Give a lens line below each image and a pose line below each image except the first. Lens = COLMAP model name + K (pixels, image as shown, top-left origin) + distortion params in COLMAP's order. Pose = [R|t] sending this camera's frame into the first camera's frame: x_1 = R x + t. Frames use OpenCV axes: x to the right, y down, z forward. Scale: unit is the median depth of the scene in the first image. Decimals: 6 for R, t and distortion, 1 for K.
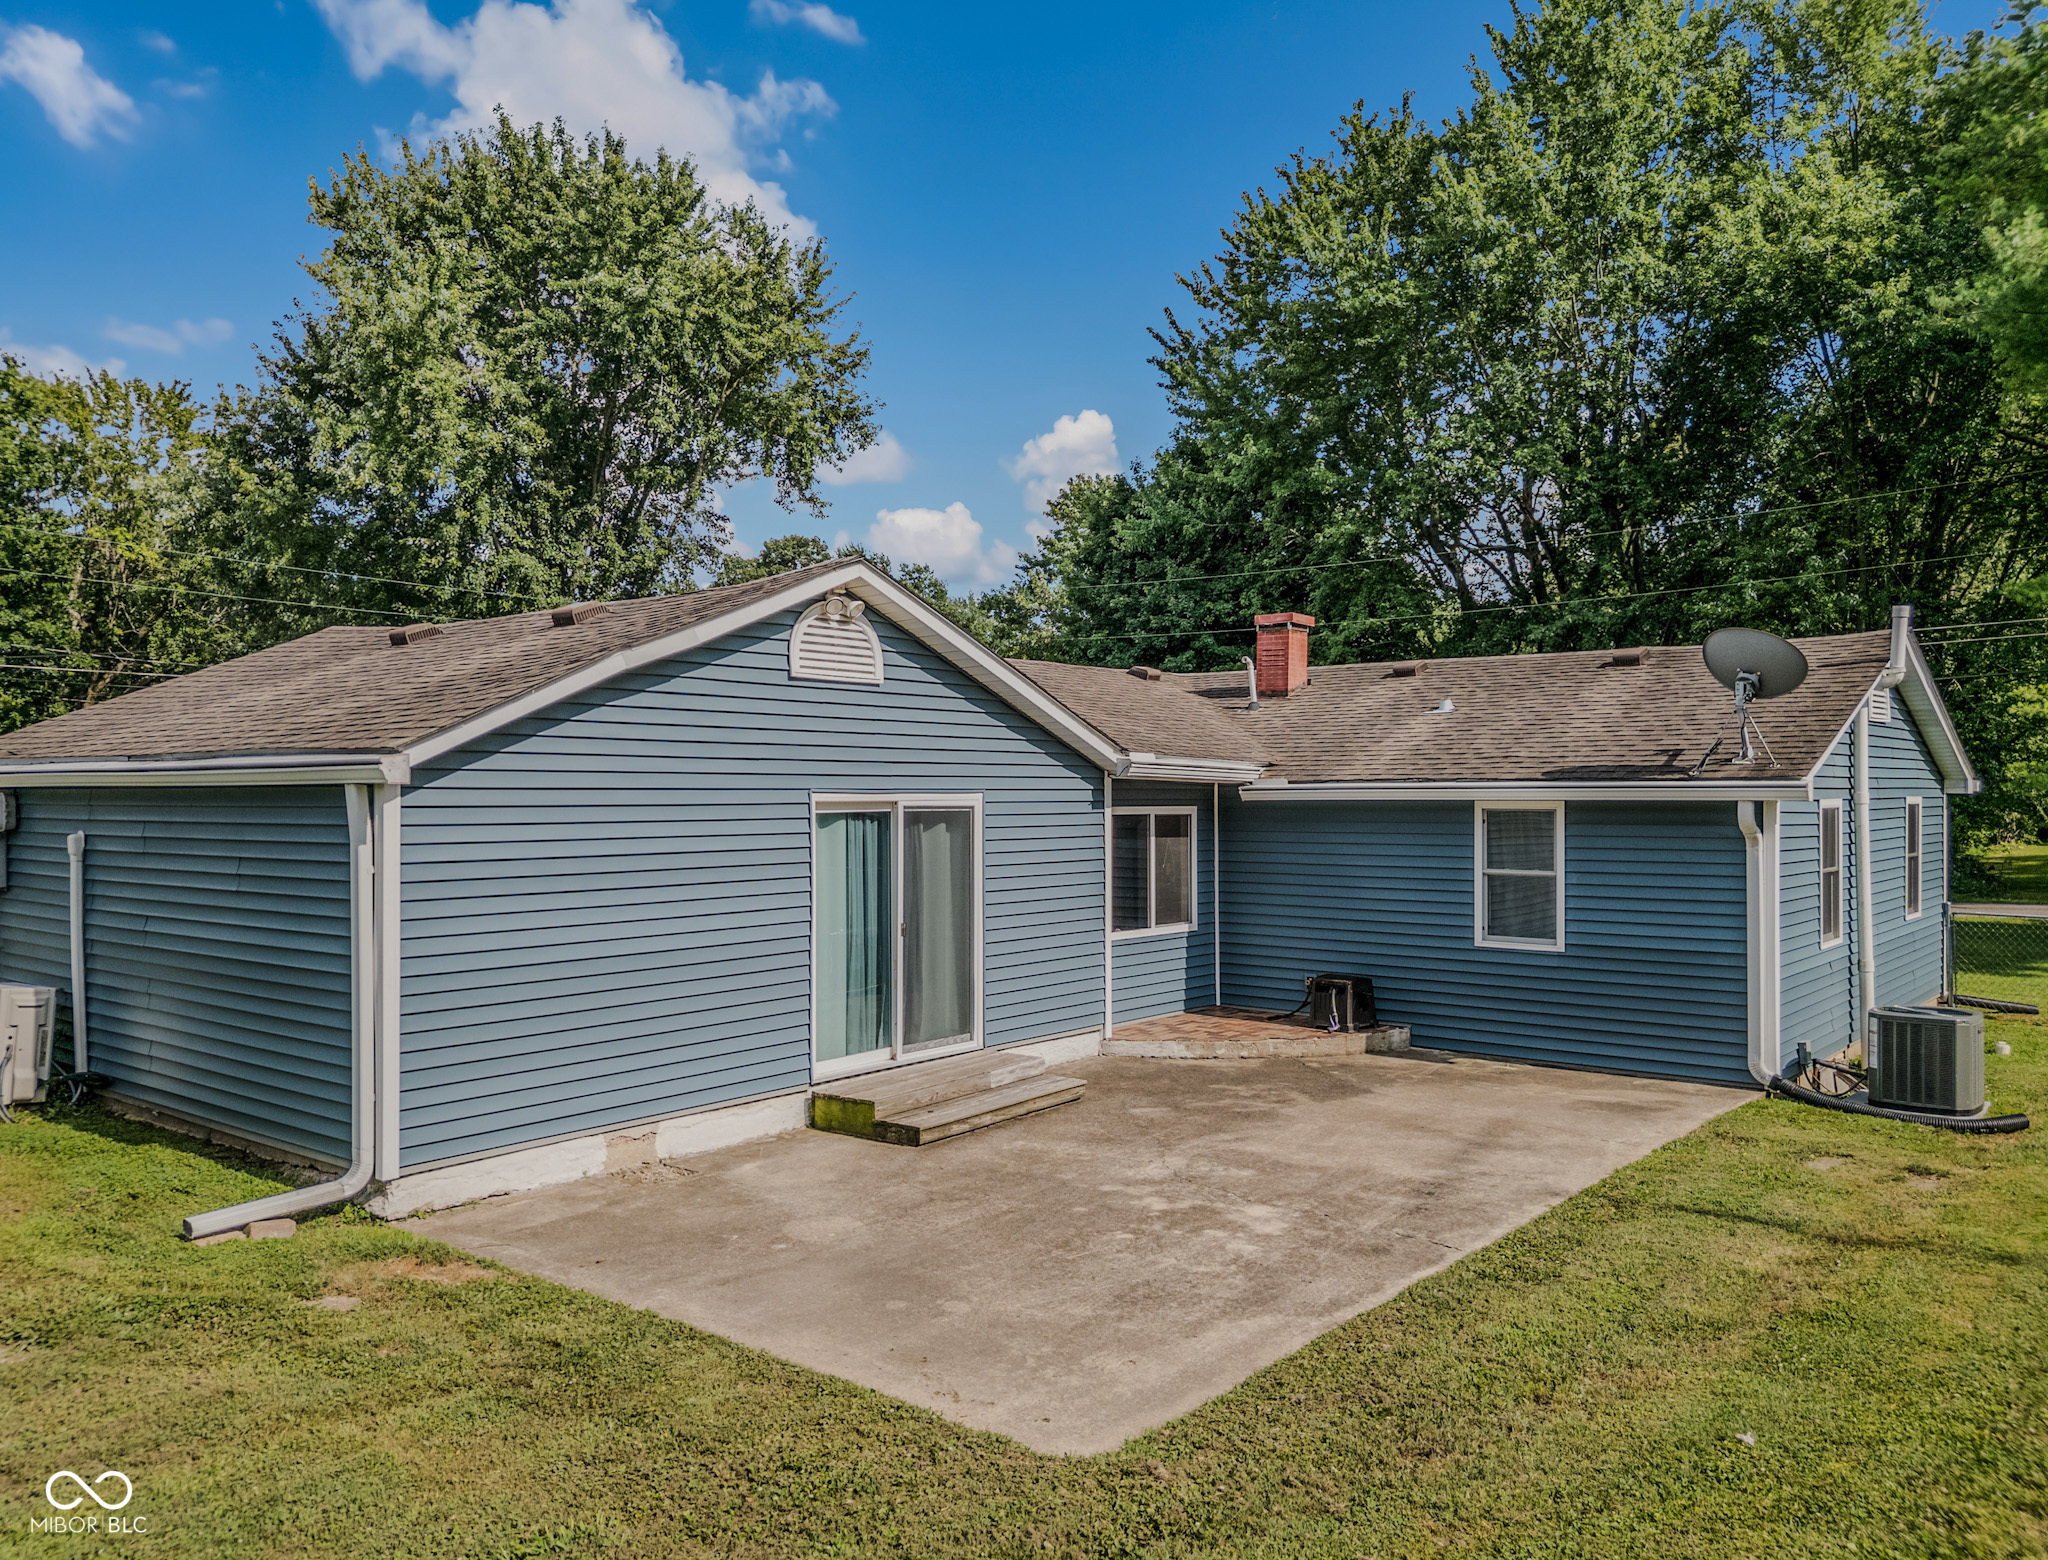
lens RADIAL K [[1544.8, 0, 1024.0], [0, 1544.8, 780.0], [0, 0, 1]] dist [0.076159, -0.000208]
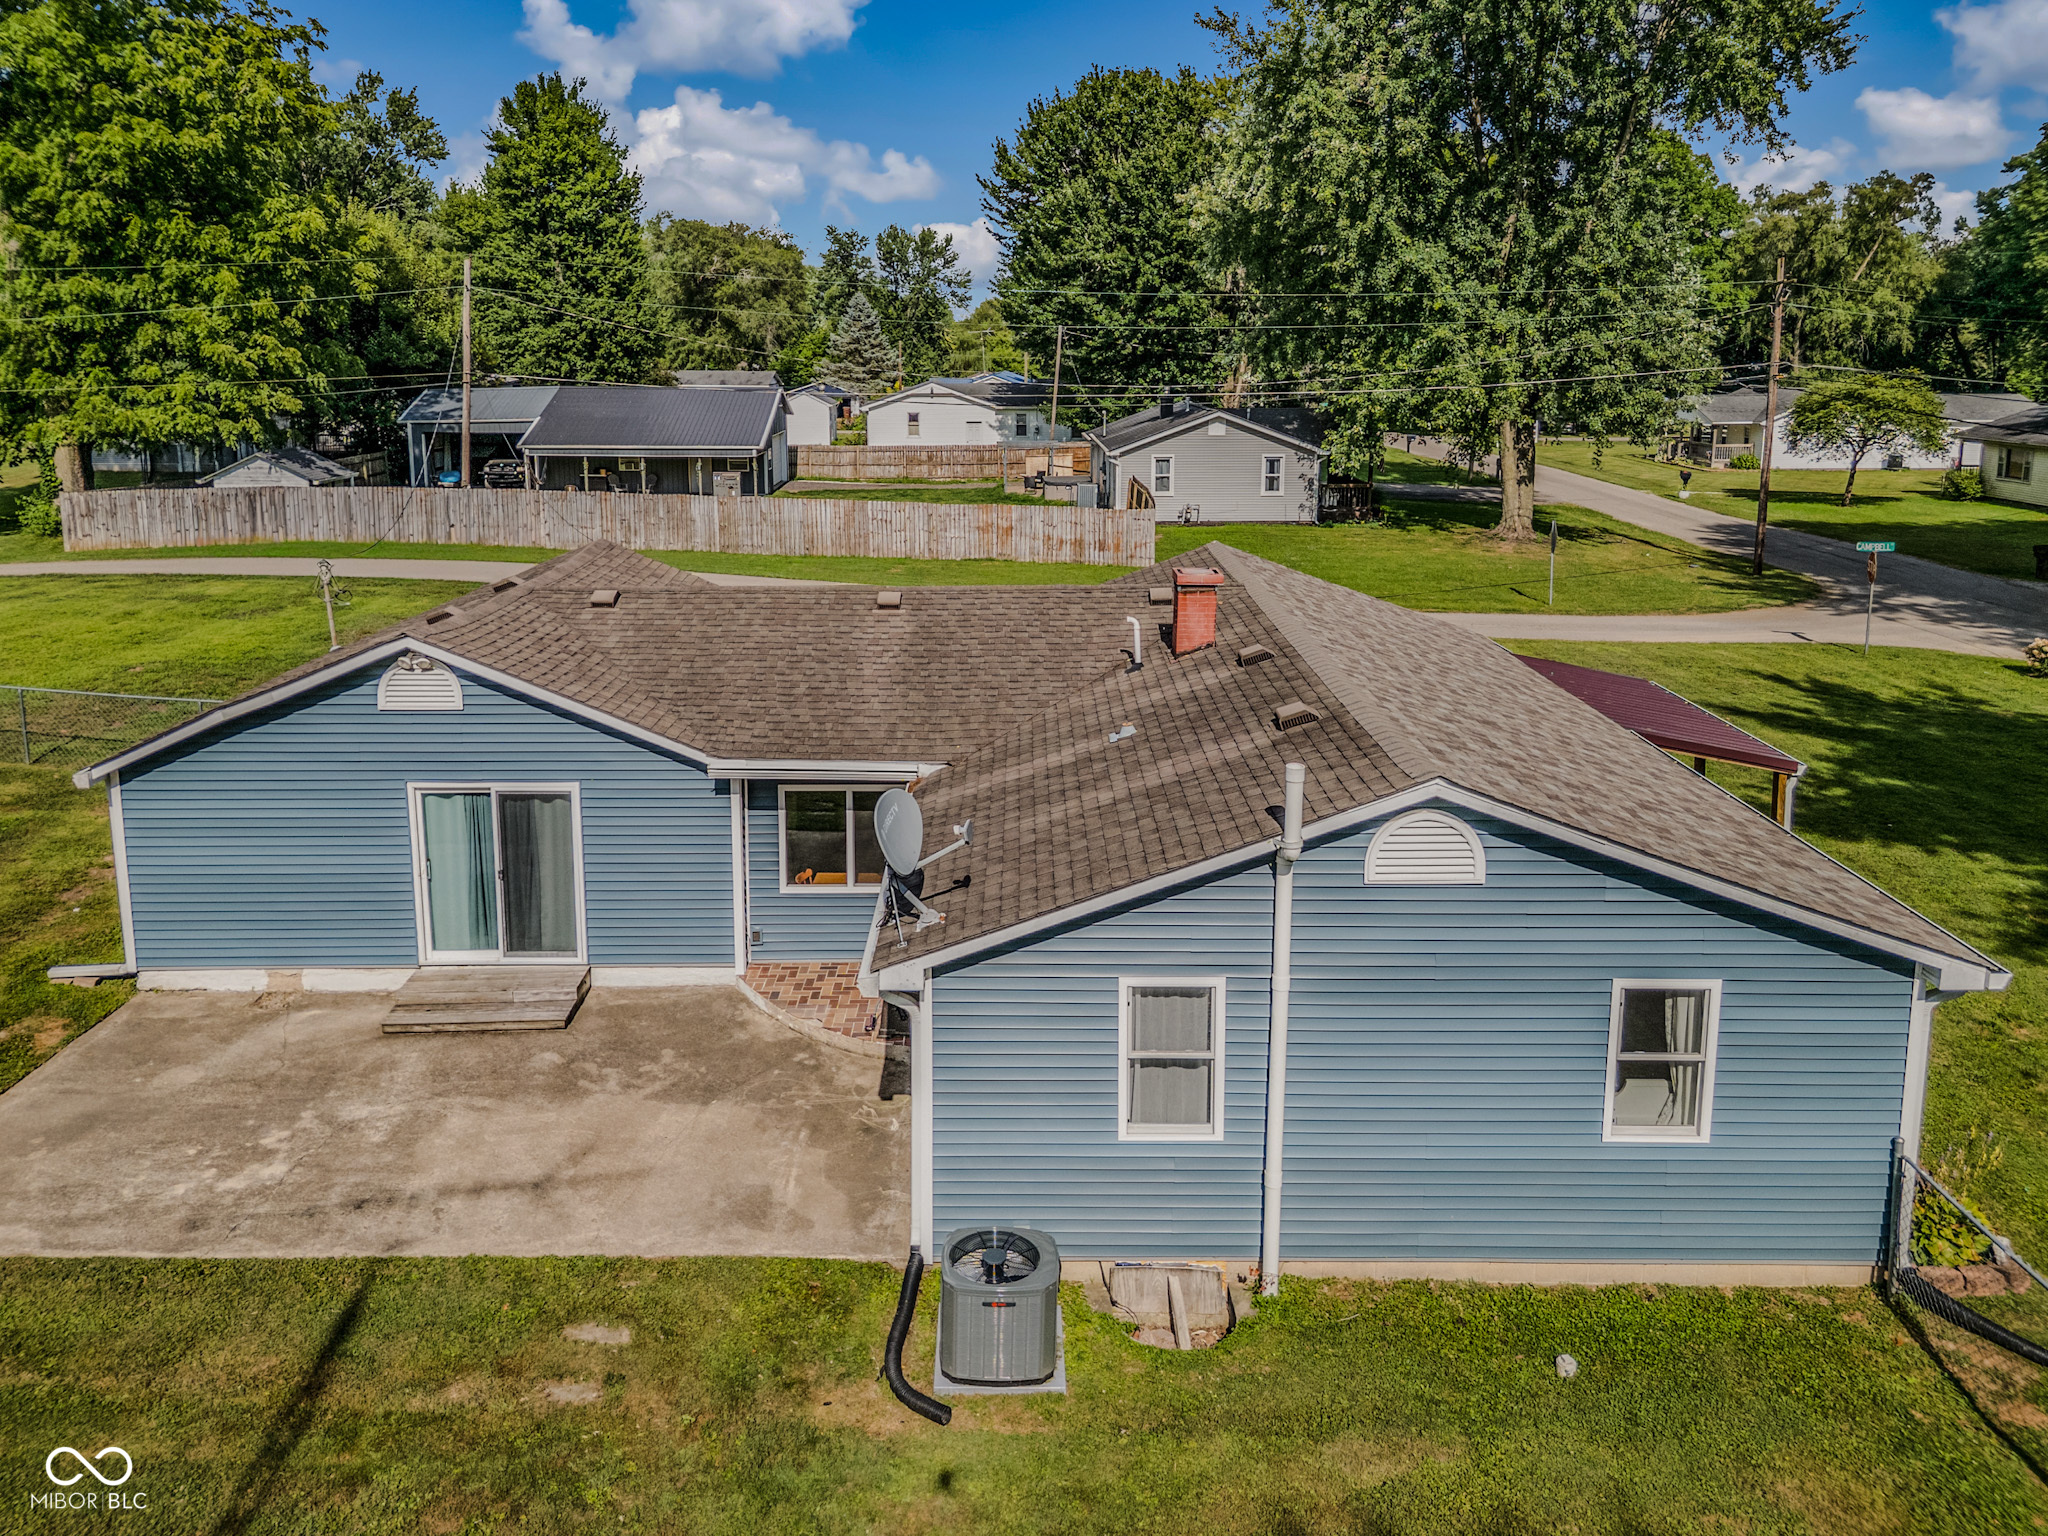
lens RADIAL K [[1446.7, 0, 1024.0], [0, 1446.7, 768.0], [0, 0, 1]] dist [0.035518, -0.059617]
pose [[0.628858, 0.214473, -0.747355, 1.597138], [0.014928, 0.957695, 0.287396, -0.497596], [0.777377, -0.191888, 0.599053, 0.802784]]
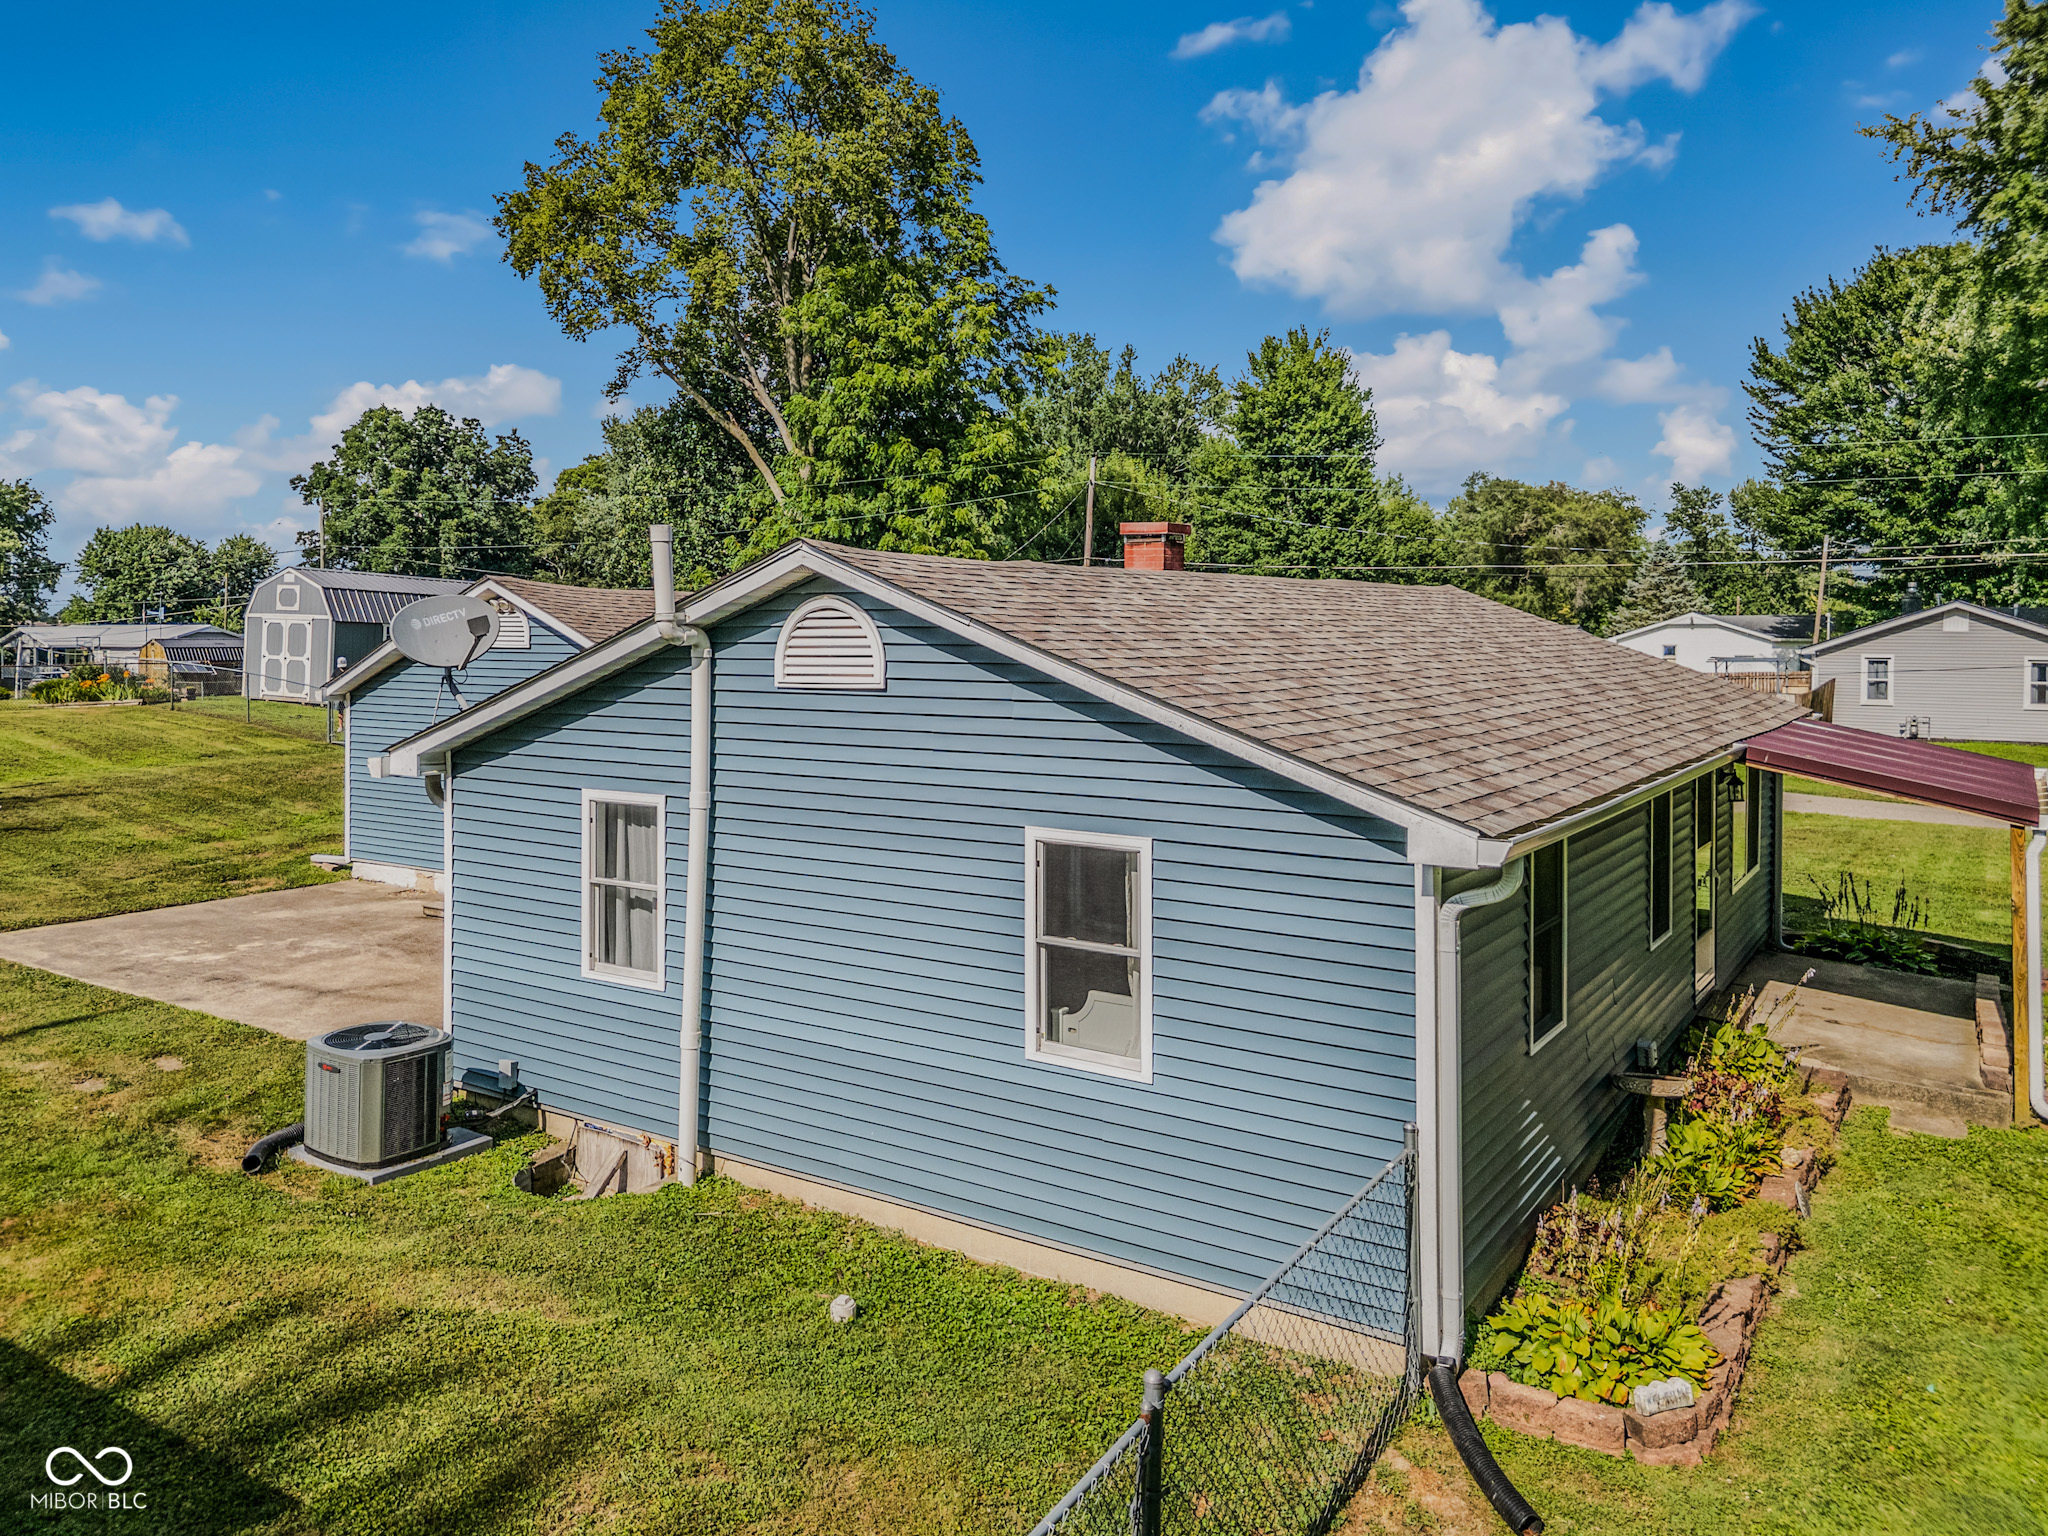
lens RADIAL K [[1449.4, 0, 1024.0], [0, 1449.4, 812.8], [0, 0, 1]] dist [0.042313, -0.070314]
pose [[0.091128, 0.115201, -0.989153, 1.935453], [0.018886, 0.992908, 0.117378, -0.071613], [0.995660, -0.029378, 0.088306, 1.833050]]
